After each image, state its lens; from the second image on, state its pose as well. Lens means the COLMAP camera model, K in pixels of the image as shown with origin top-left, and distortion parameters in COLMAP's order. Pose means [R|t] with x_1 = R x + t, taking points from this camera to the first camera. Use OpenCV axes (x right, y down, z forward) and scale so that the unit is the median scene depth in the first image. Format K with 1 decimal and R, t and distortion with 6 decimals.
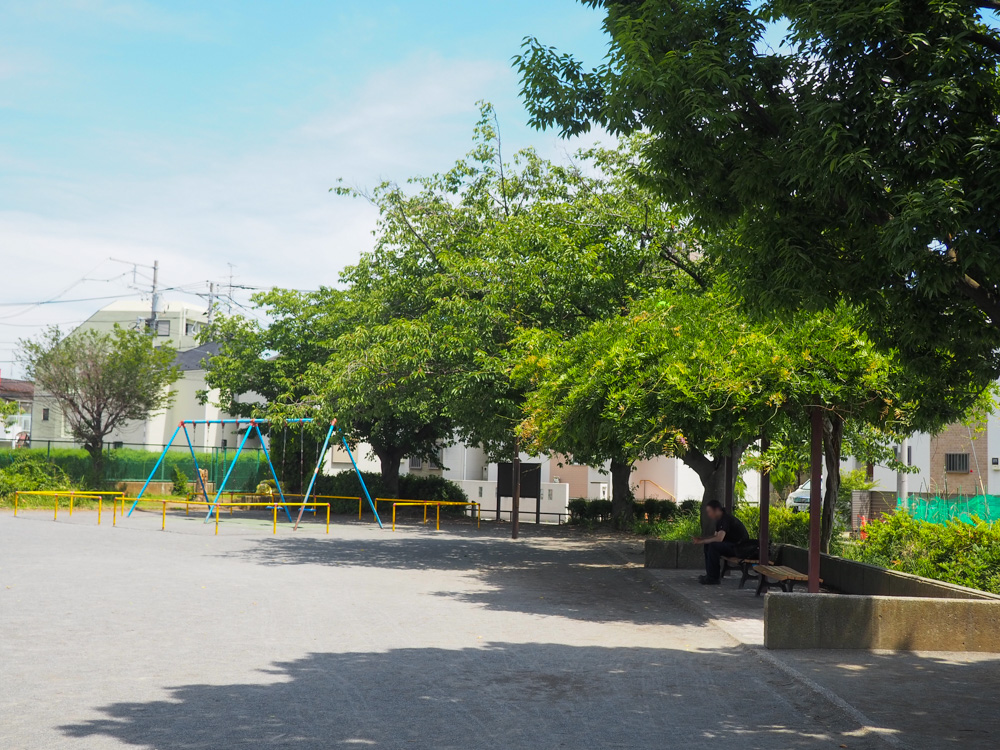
lens RADIAL K [[1216.4, 0, 499.0], [0, 1216.4, 375.4], [0, 0, 1]] dist [-0.031149, 0.000000]
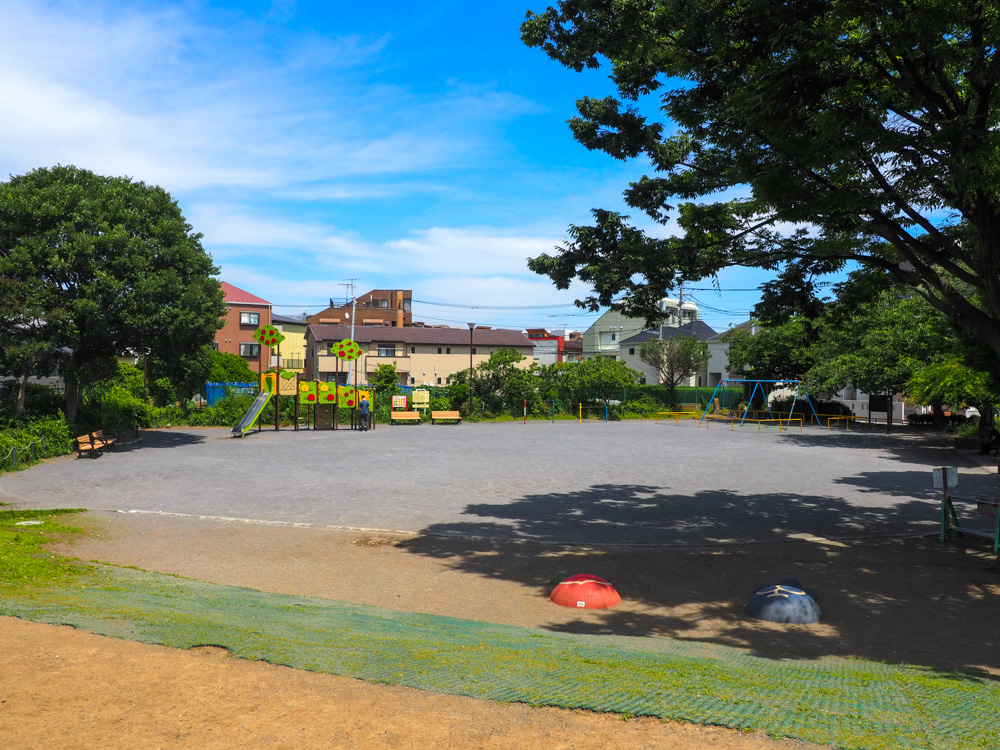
lens RADIAL K [[849.4, 0, 501.1], [0, 849.4, 375.8], [0, 0, 1]] dist [-0.038610, -0.003533]
pose [[0.936897, -0.016386, -0.349221, -0.087065], [0.044493, 0.996367, 0.072617, -0.093354], [0.346763, -0.083572, 0.934222, -0.547794]]
